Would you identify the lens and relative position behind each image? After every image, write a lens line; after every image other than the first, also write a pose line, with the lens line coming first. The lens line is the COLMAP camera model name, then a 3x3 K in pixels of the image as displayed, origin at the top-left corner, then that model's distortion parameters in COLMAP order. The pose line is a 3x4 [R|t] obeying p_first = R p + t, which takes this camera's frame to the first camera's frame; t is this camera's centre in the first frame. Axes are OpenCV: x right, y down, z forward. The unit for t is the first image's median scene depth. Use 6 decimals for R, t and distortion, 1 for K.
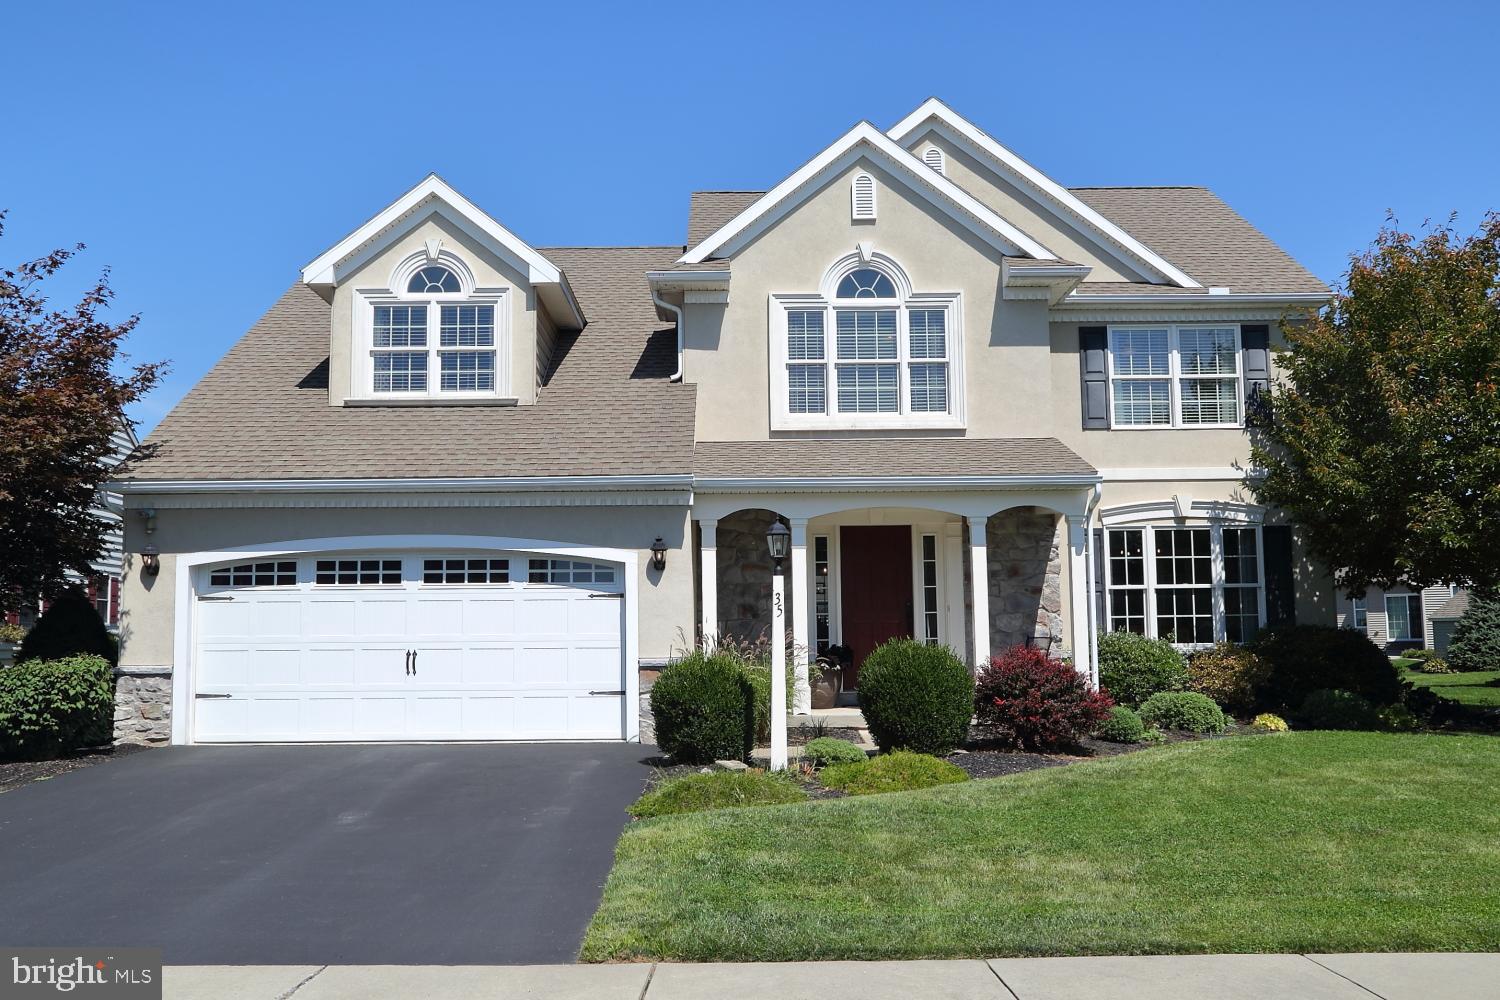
lens RADIAL K [[1395.0, 0, 750.0], [0, 1395.0, 500.0], [0, 0, 1]] dist [-0.016617, -0.006388]
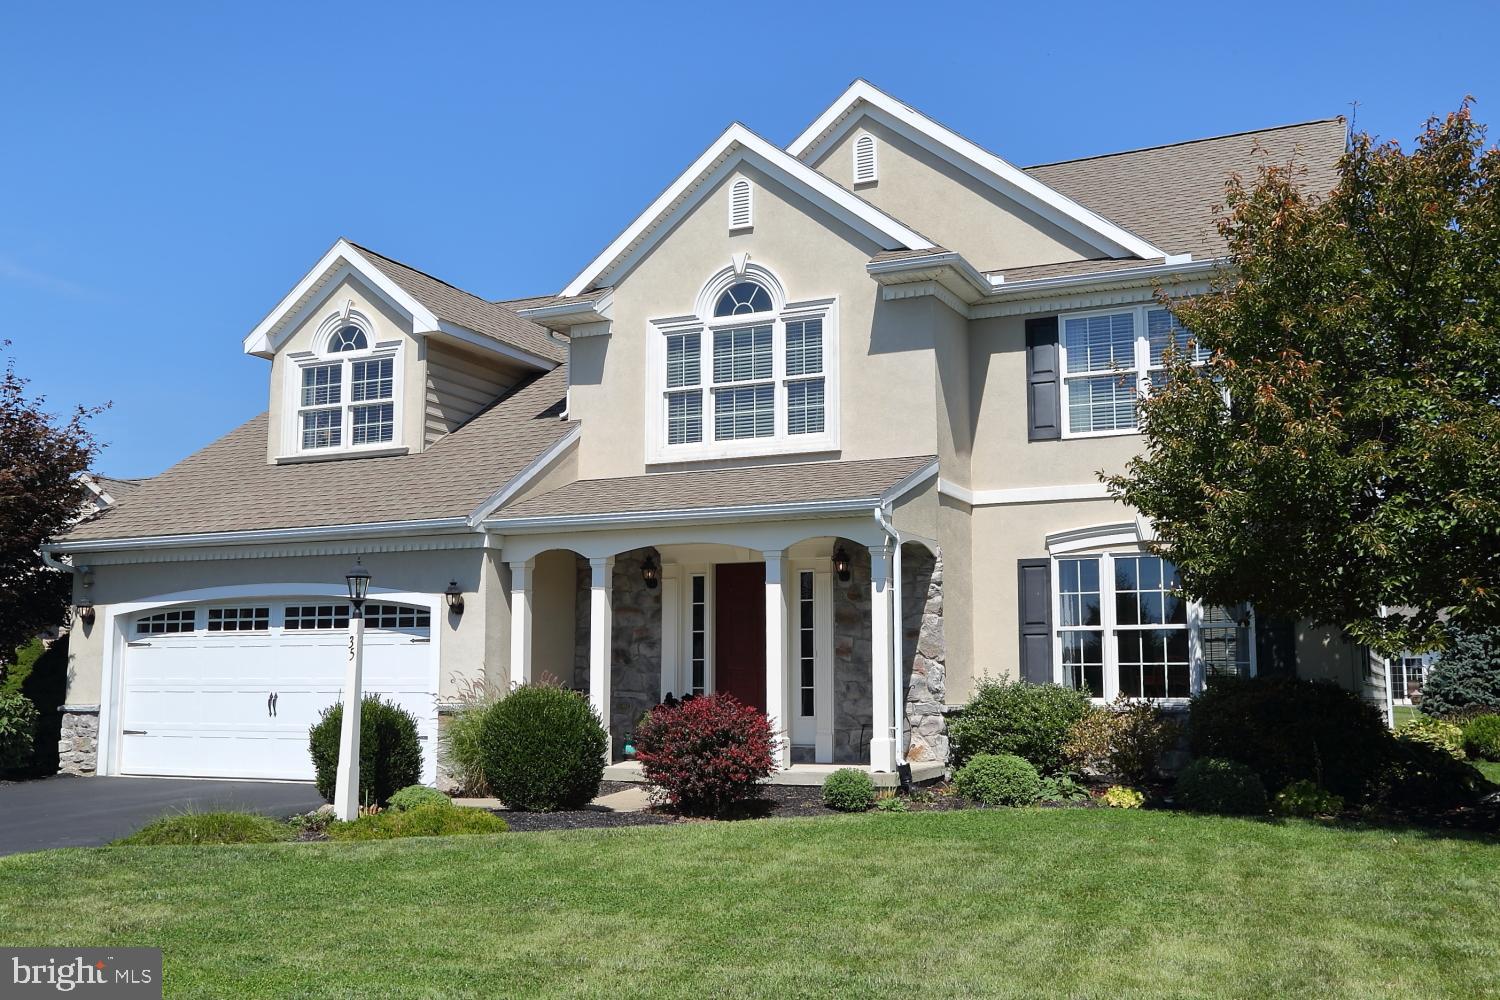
lens RADIAL K [[1522.8, 0, 750.0], [0, 1522.8, 500.0], [0, 0, 1]] dist [0.006897, 0.020988]
pose [[0.894803, -0.044512, -0.444238, 0.532812], [0.033037, 0.998891, -0.033544, 0.010968], [0.445238, 0.015339, 0.895281, 0.109537]]
